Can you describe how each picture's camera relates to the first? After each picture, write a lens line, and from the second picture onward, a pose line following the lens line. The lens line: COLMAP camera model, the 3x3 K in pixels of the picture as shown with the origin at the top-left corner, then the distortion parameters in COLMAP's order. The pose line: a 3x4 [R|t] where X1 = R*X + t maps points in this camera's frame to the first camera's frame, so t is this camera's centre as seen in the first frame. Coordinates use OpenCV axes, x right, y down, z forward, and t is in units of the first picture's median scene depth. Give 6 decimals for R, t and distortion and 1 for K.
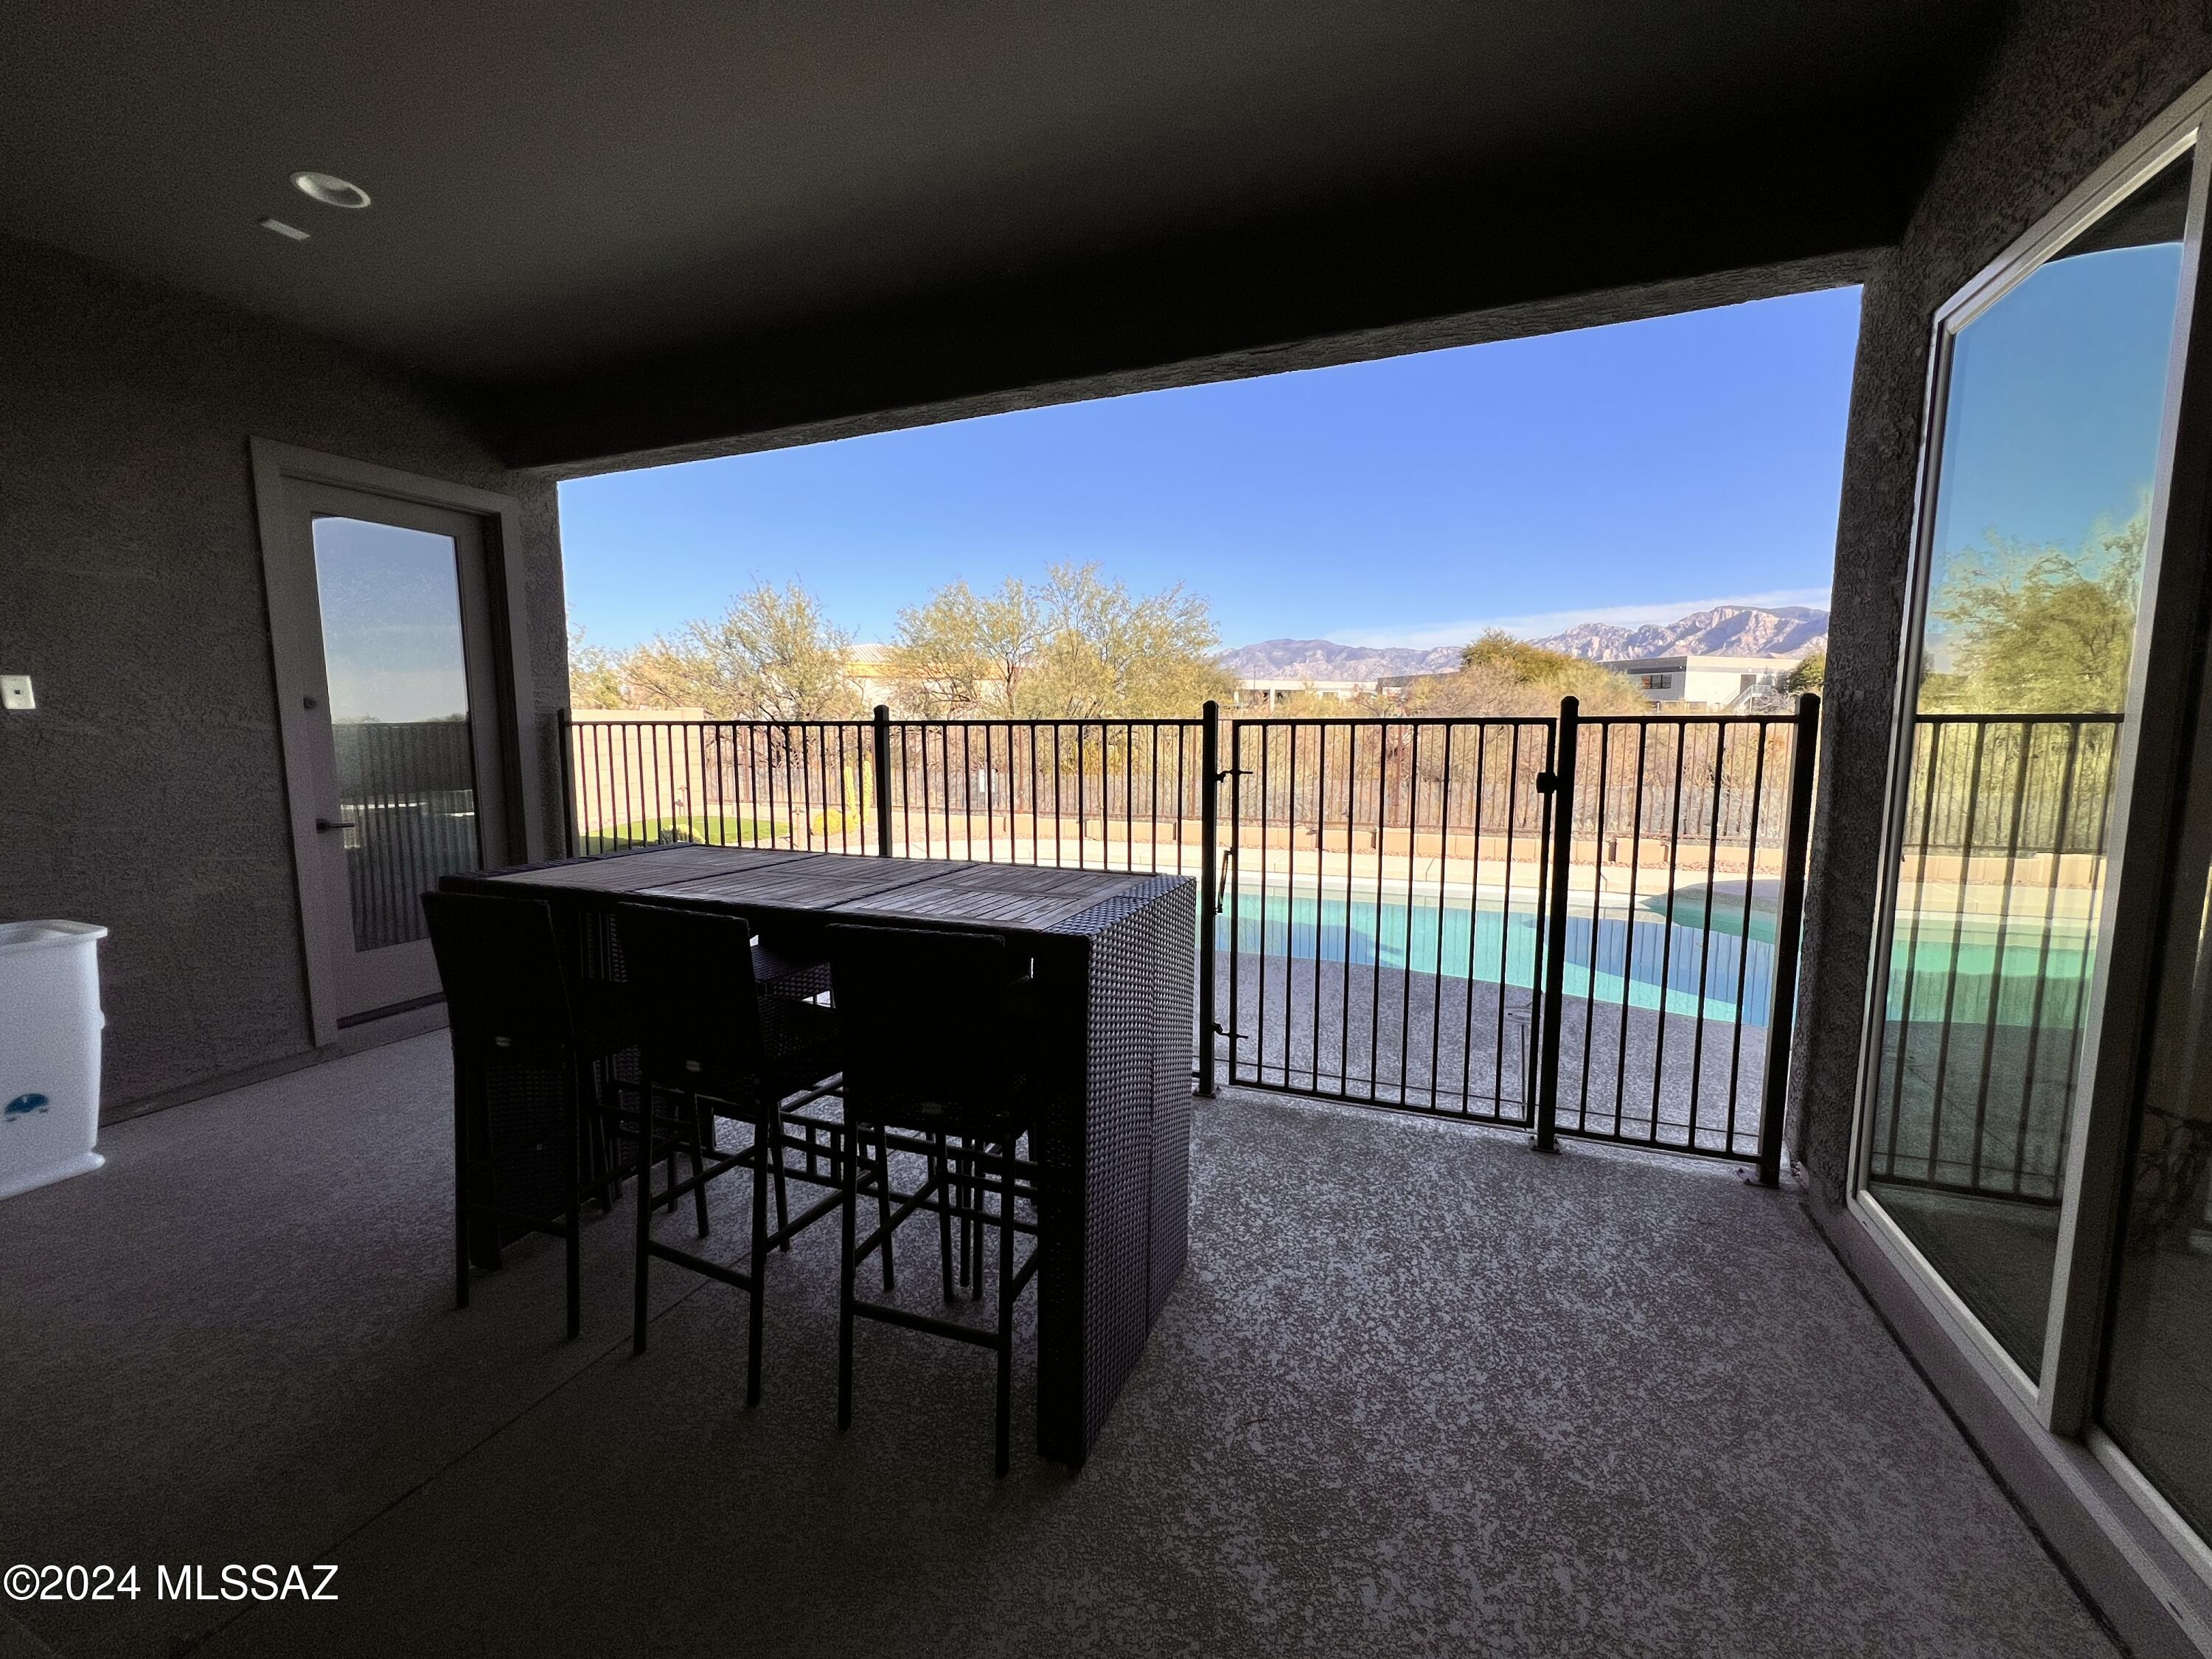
lens RADIAL K [[889.6, 0, 1099.3], [0, 889.6, 832.3], [0, 0, 1]] dist [-0.001026, 0.000230]
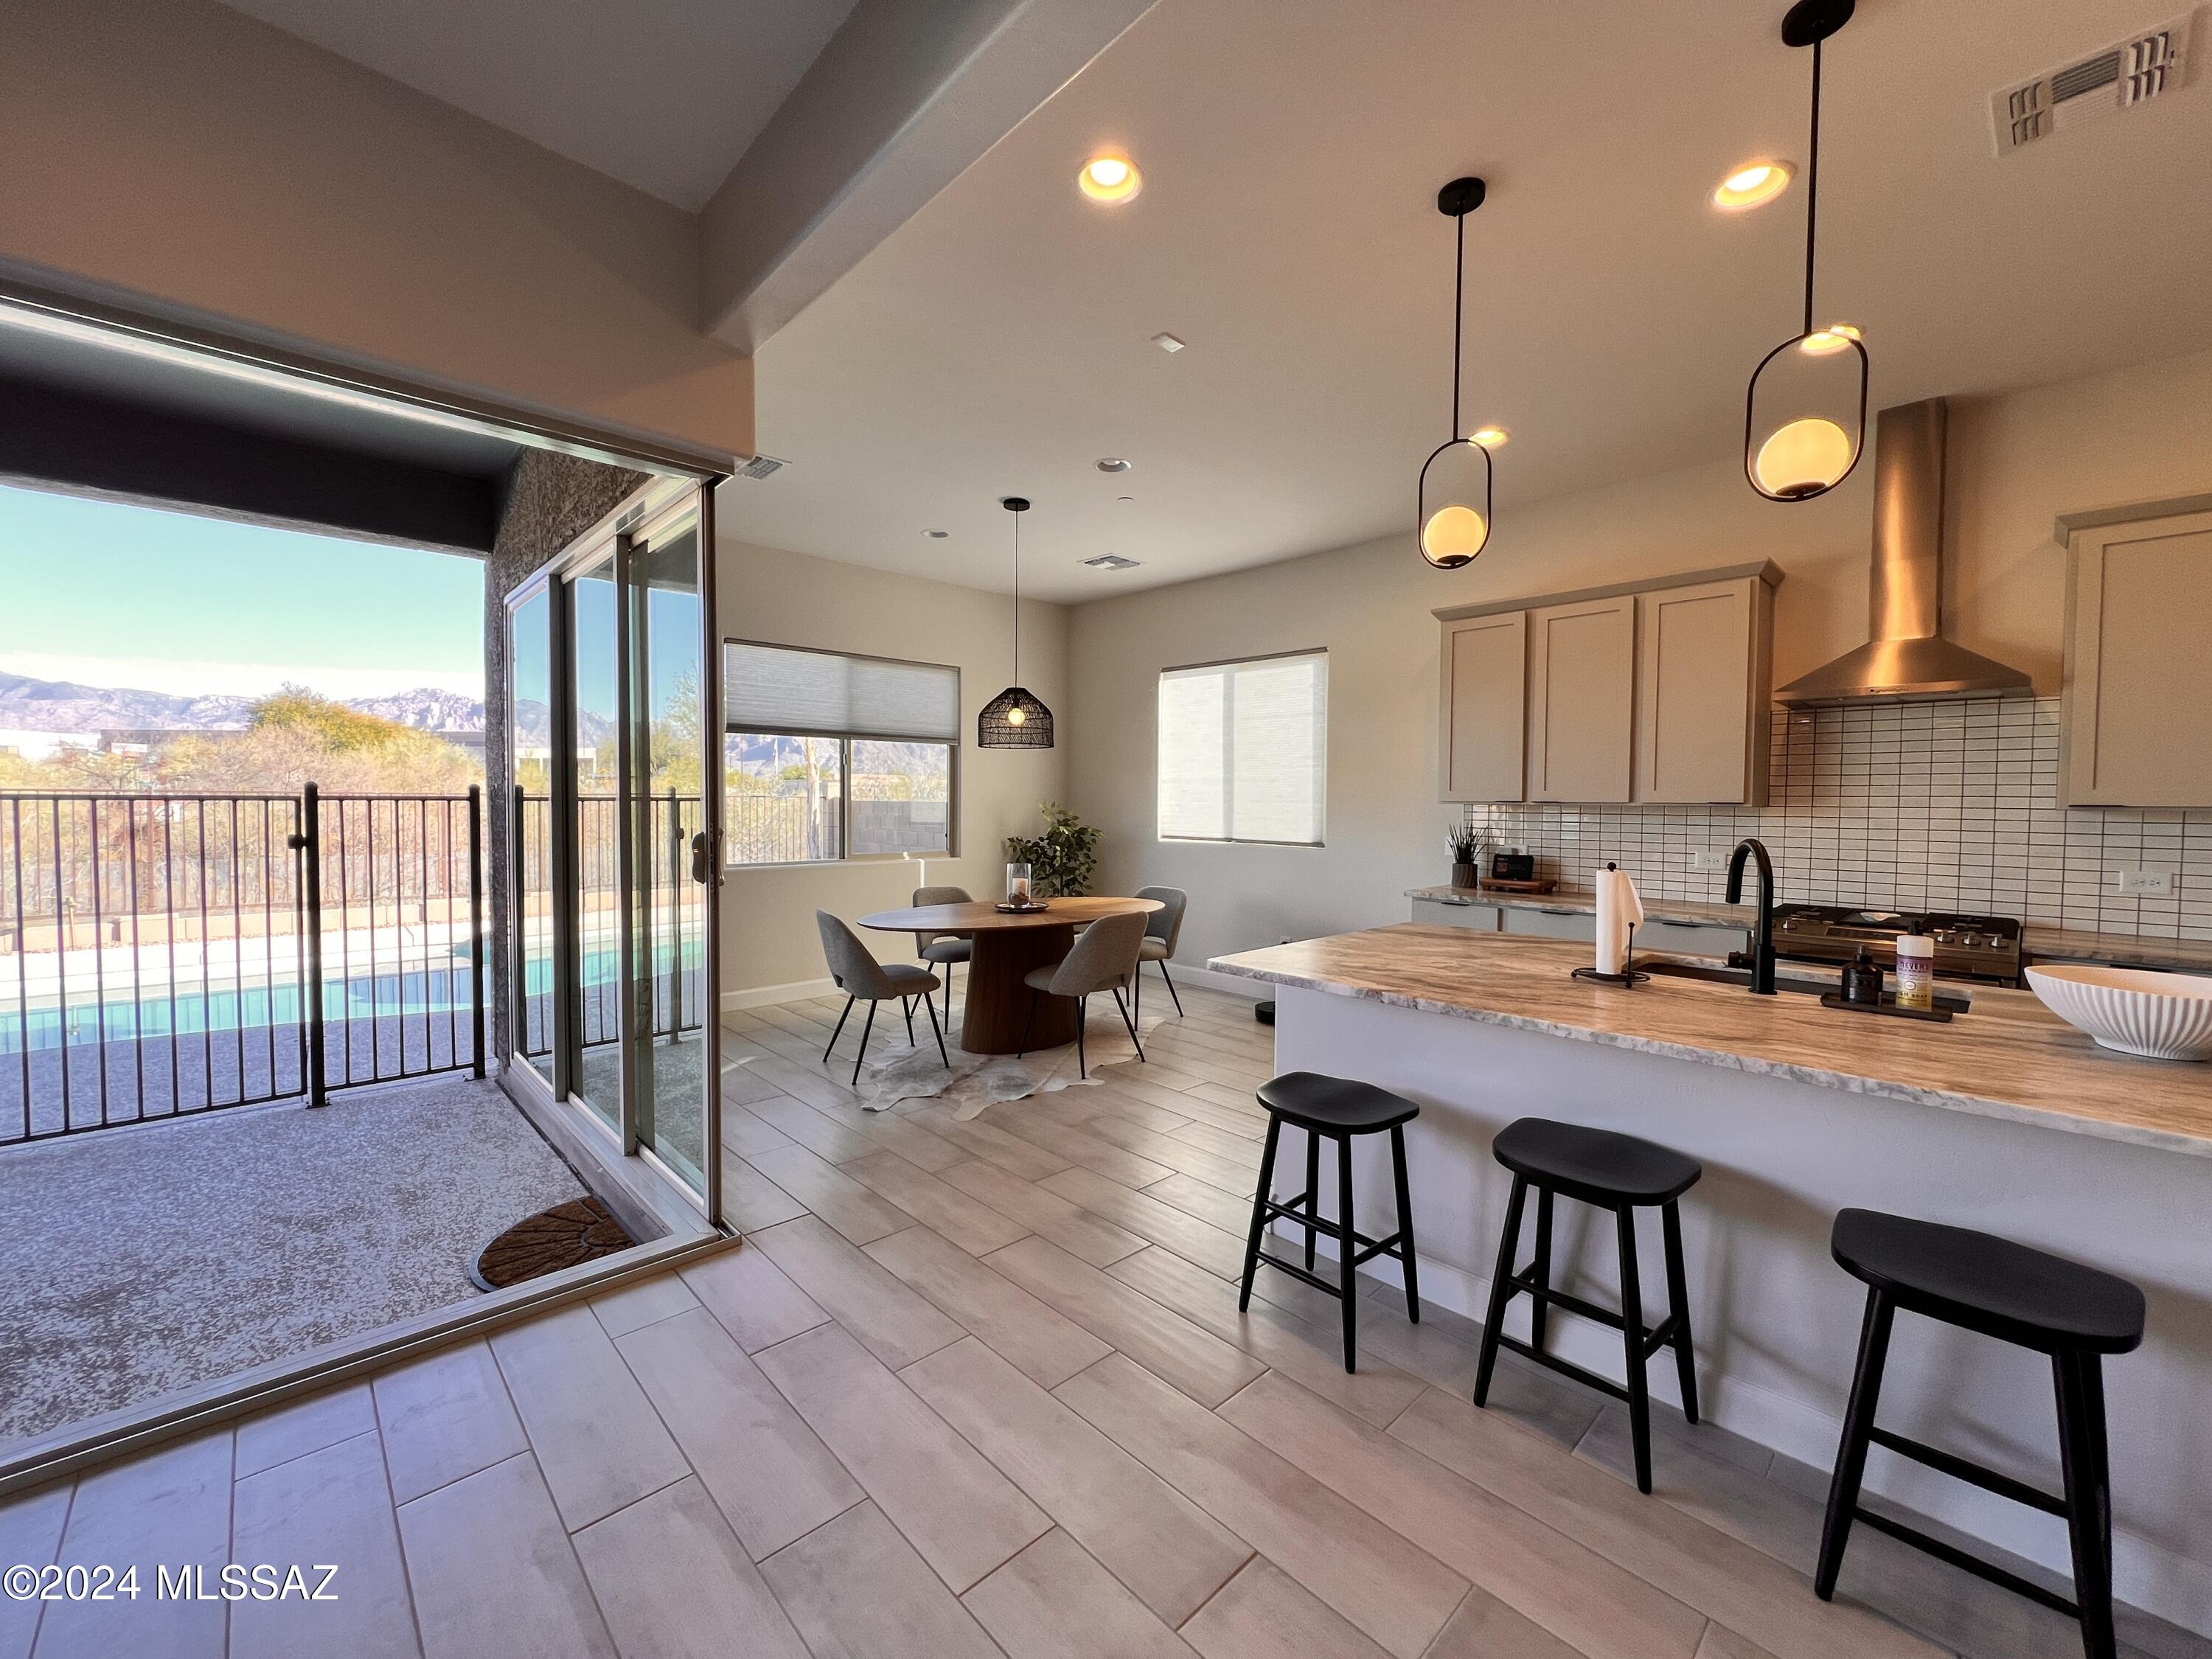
lens RADIAL K [[887.7, 0, 1103.2], [0, 887.7, 826.8], [0, 0, 1]] dist [-0.000995, 0.000516]
pose [[0.412977, -0.021374, 0.910490, -0.247558], [0.101173, 0.994613, -0.022541, 0.080462], [-0.905104, 0.101427, 0.412915, -0.734744]]
